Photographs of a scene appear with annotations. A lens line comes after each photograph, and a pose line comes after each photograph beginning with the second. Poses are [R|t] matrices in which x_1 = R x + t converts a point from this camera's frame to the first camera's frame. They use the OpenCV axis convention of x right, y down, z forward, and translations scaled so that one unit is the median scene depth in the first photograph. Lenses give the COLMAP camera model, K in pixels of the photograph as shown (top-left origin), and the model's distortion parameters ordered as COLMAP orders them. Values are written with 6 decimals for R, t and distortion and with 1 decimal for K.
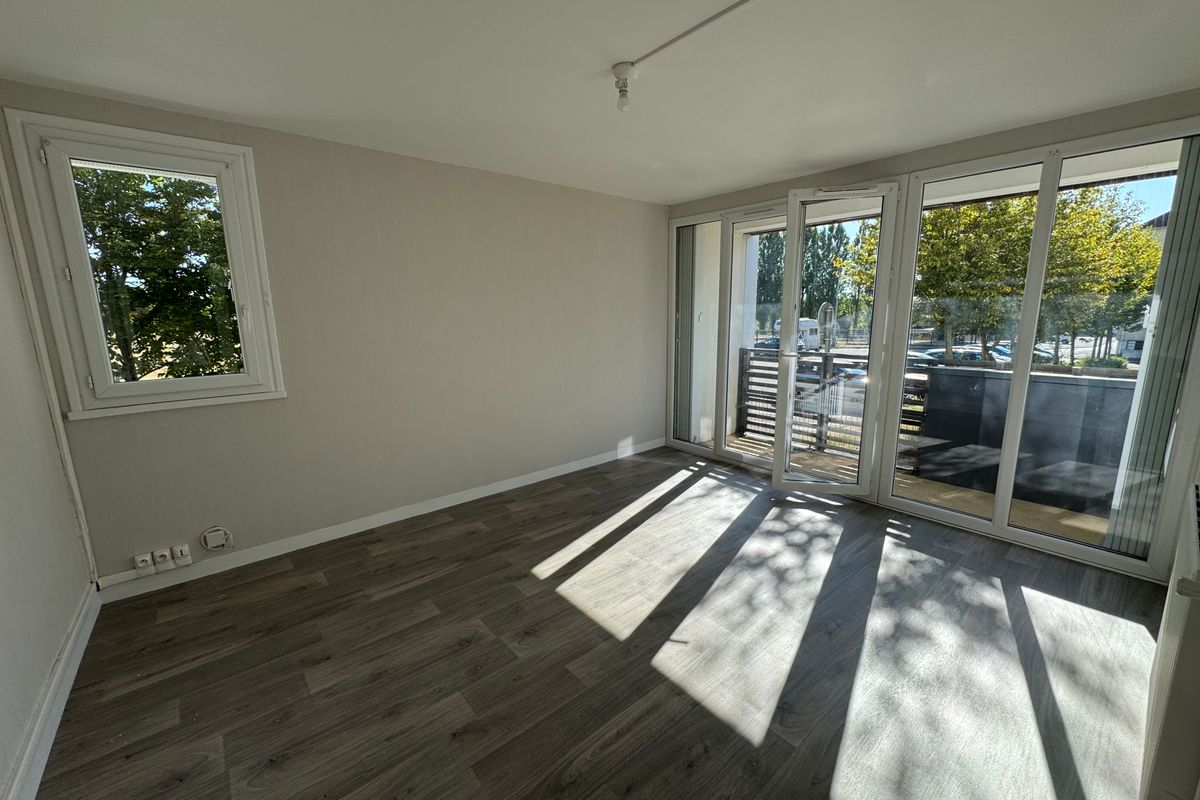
lens RADIAL K [[486.3, 0, 602.1], [0, 486.3, 403.5], [0, 0, 1]] dist [-0.001733, 0.000124]
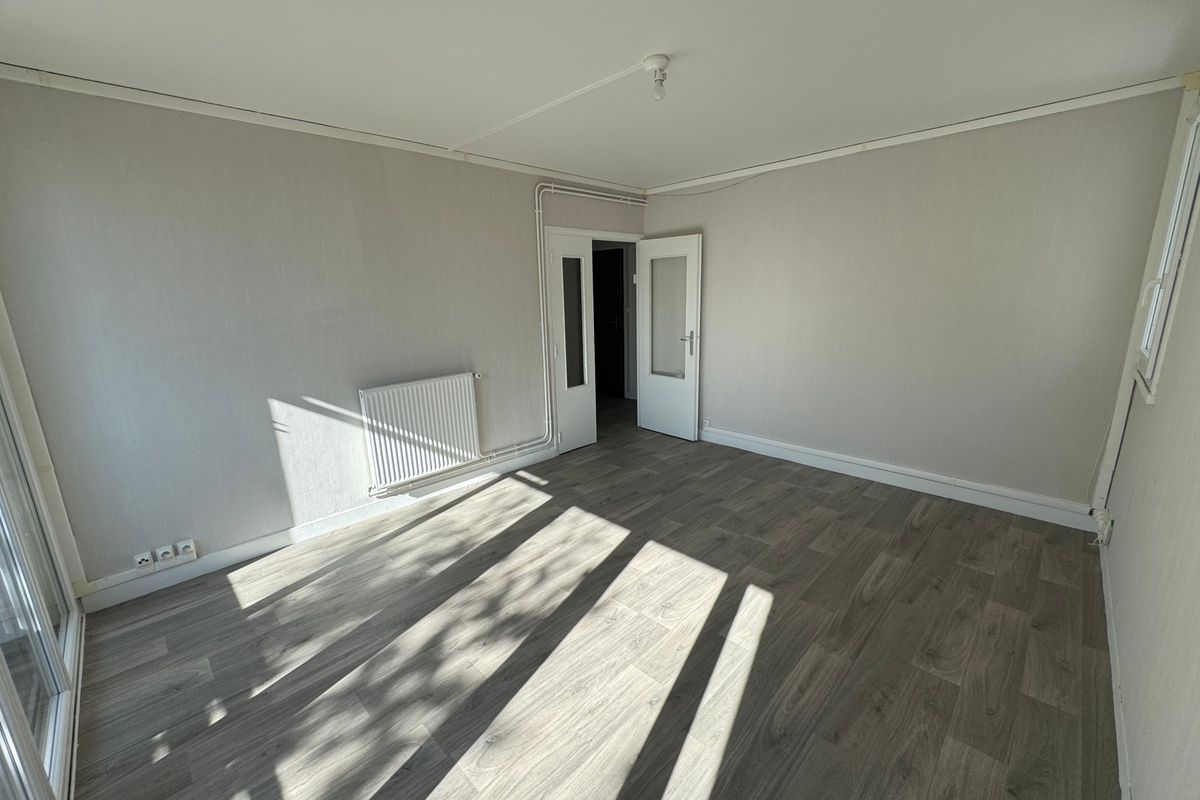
lens RADIAL K [[486.3, 0, 602.1], [0, 486.3, 403.5], [0, 0, 1]] dist [-0.001733, 0.000124]
pose [[-0.994987, 0.055092, -0.083456, 0.229935], [0.016022, 0.911603, 0.410759, -0.358254], [0.098709, 0.407363, -0.907916, 1.746495]]
